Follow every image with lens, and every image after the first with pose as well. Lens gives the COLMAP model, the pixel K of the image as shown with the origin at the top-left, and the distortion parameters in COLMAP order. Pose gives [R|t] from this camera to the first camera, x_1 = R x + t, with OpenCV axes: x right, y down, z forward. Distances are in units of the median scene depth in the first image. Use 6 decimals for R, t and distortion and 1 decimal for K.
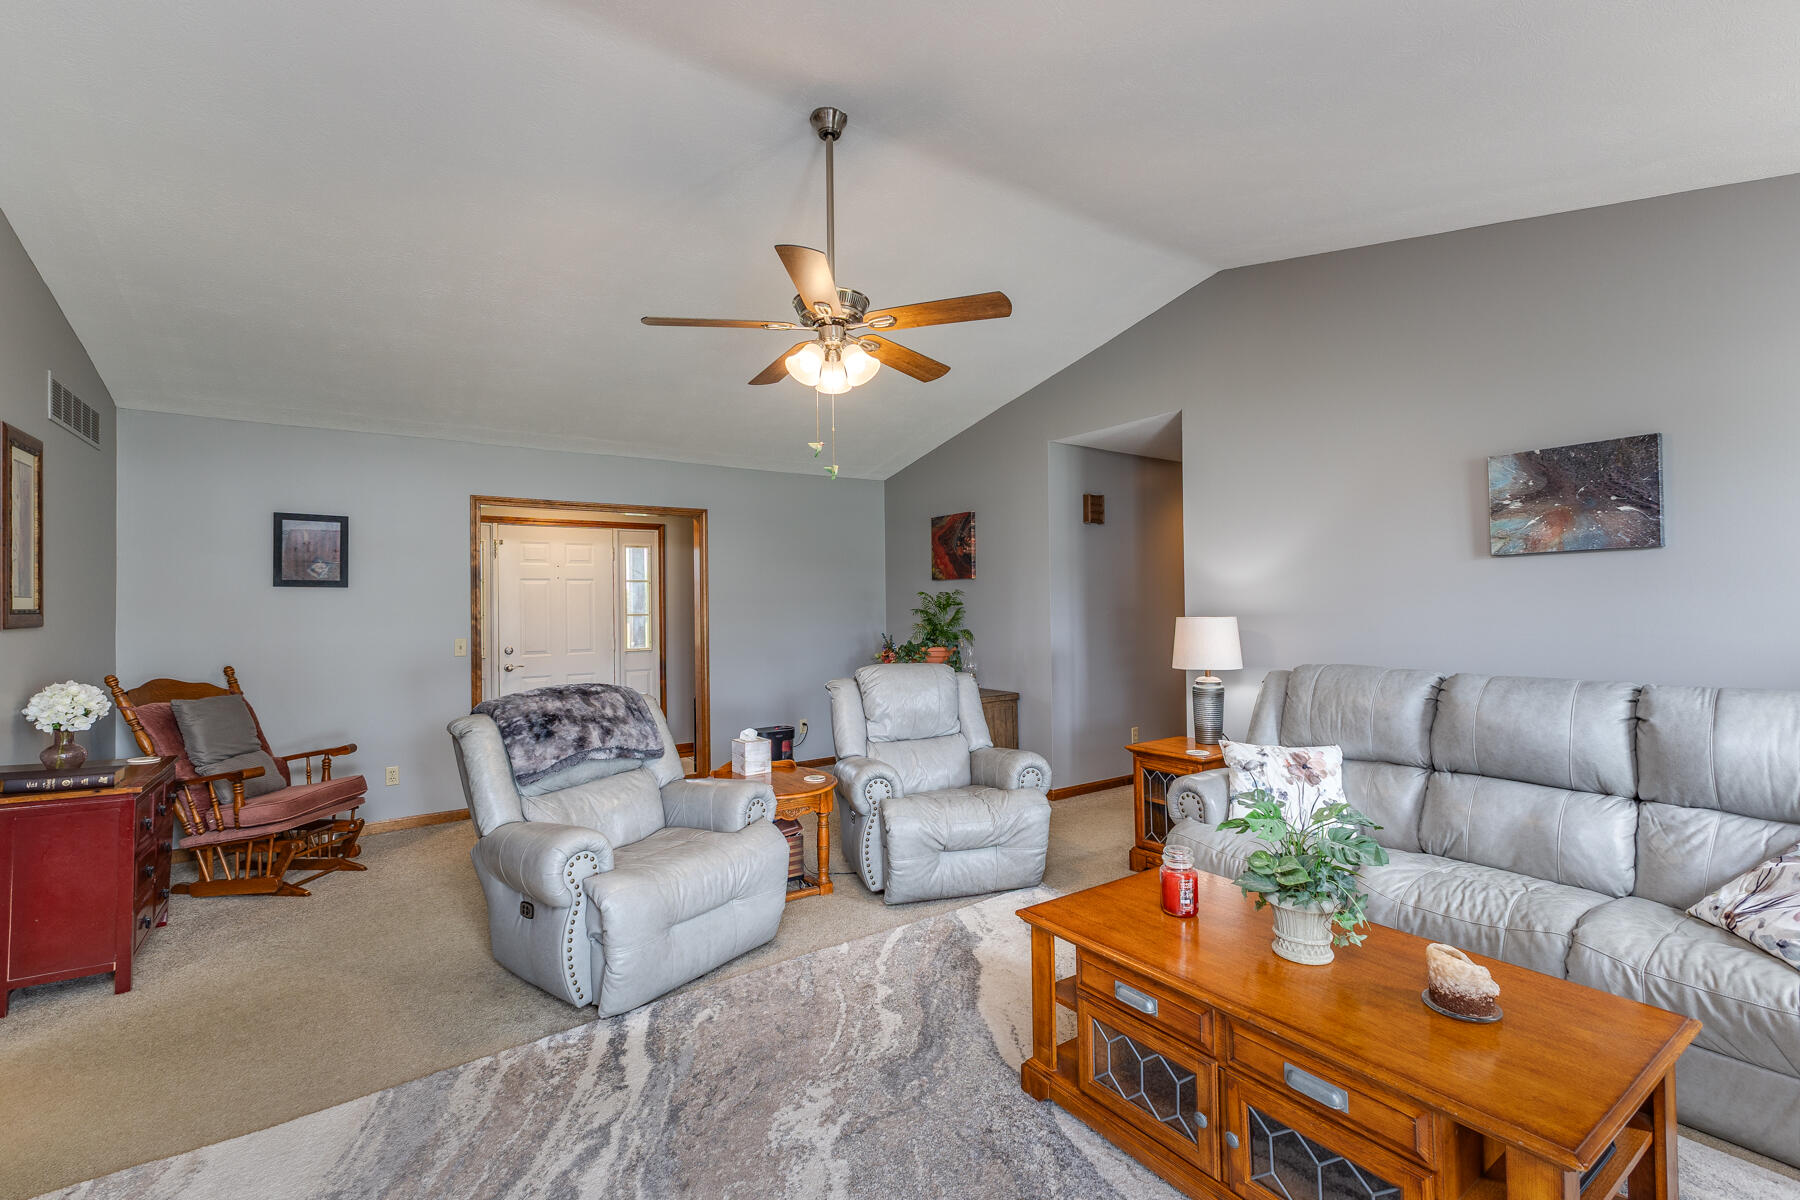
lens RADIAL K [[783.2, 0, 900.0], [0, 783.2, 600.0], [0, 0, 1]] dist [0.000720, 0.000096]
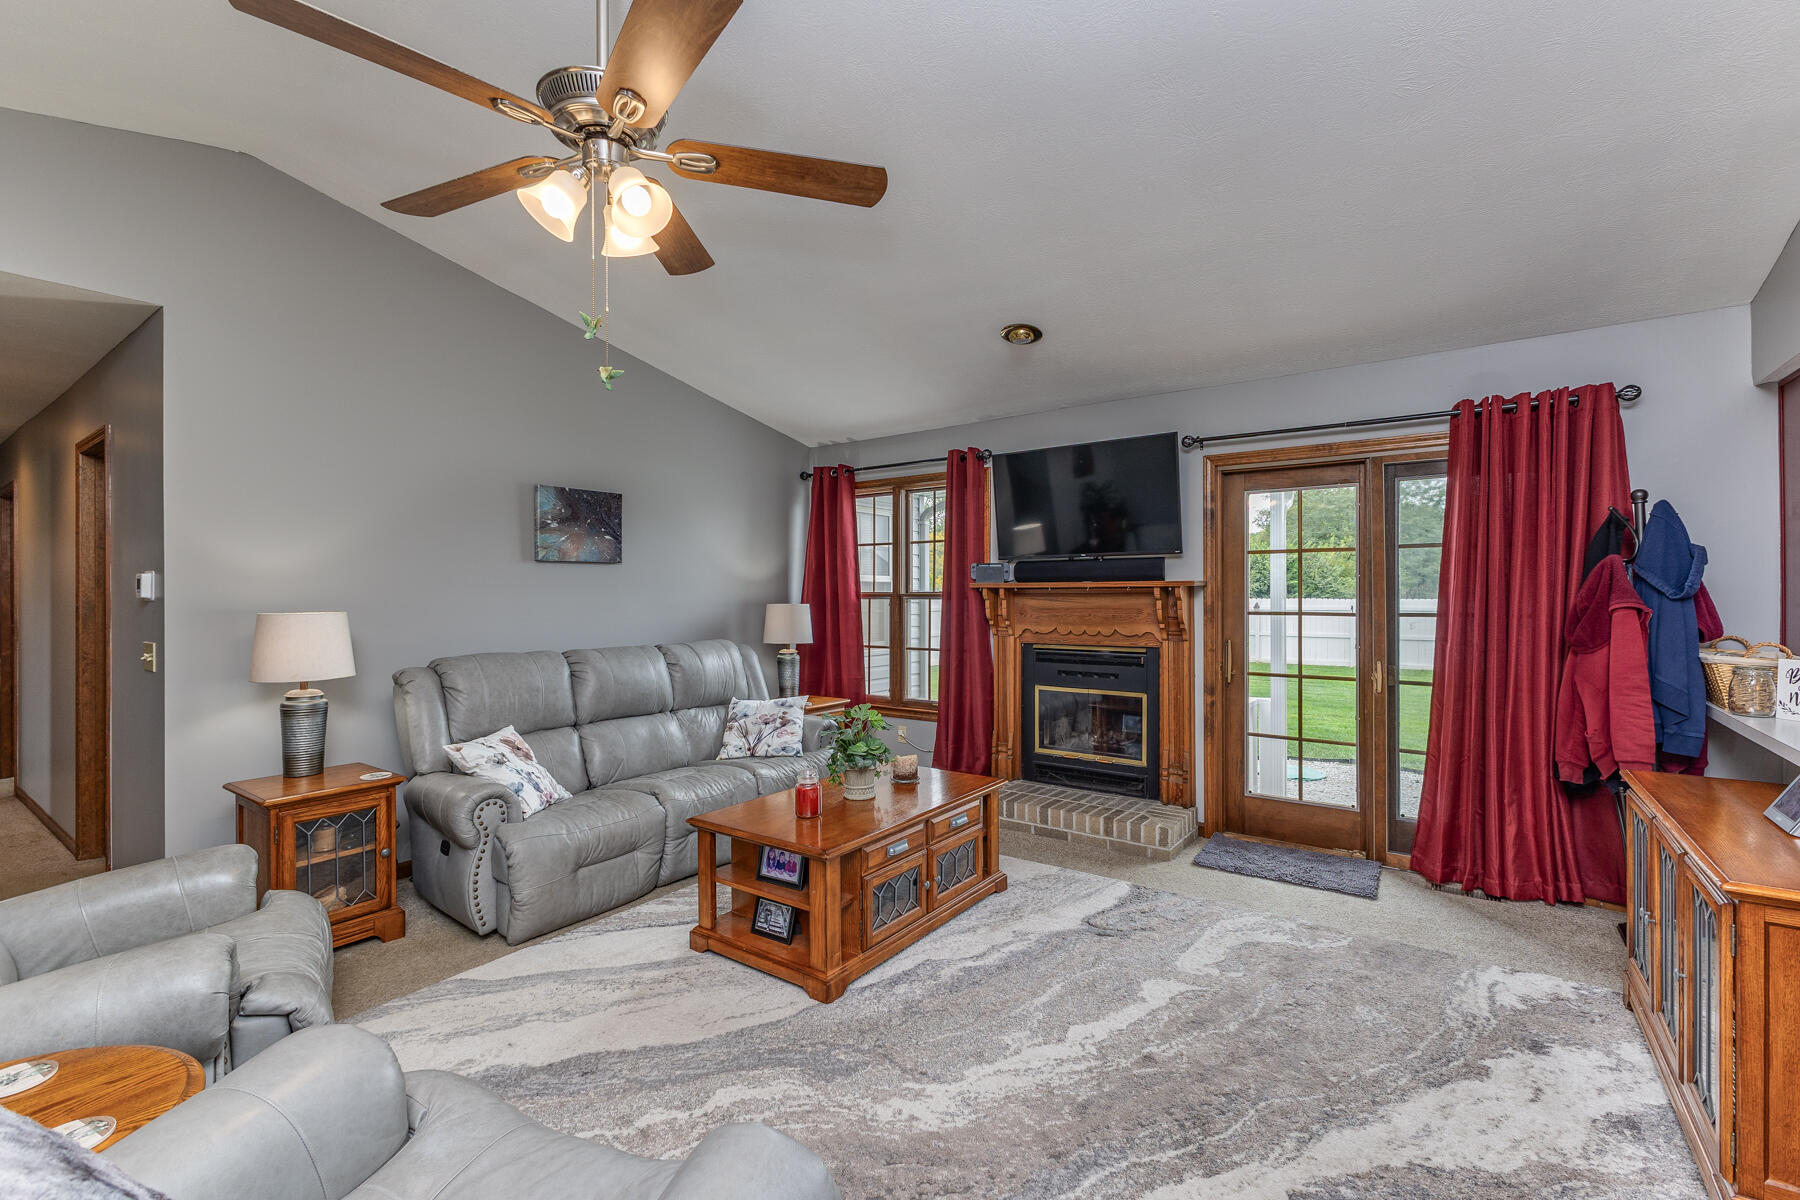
lens RADIAL K [[783.2, 0, 900.0], [0, 783.2, 600.0], [0, 0, 1]] dist [0.000720, 0.000096]
pose [[-0.333536, 0.010134, 0.942683, -0.692429], [0.001666, 0.999947, -0.010161, 0.023476], [-0.942736, -0.001819, -0.333535, 0.905489]]
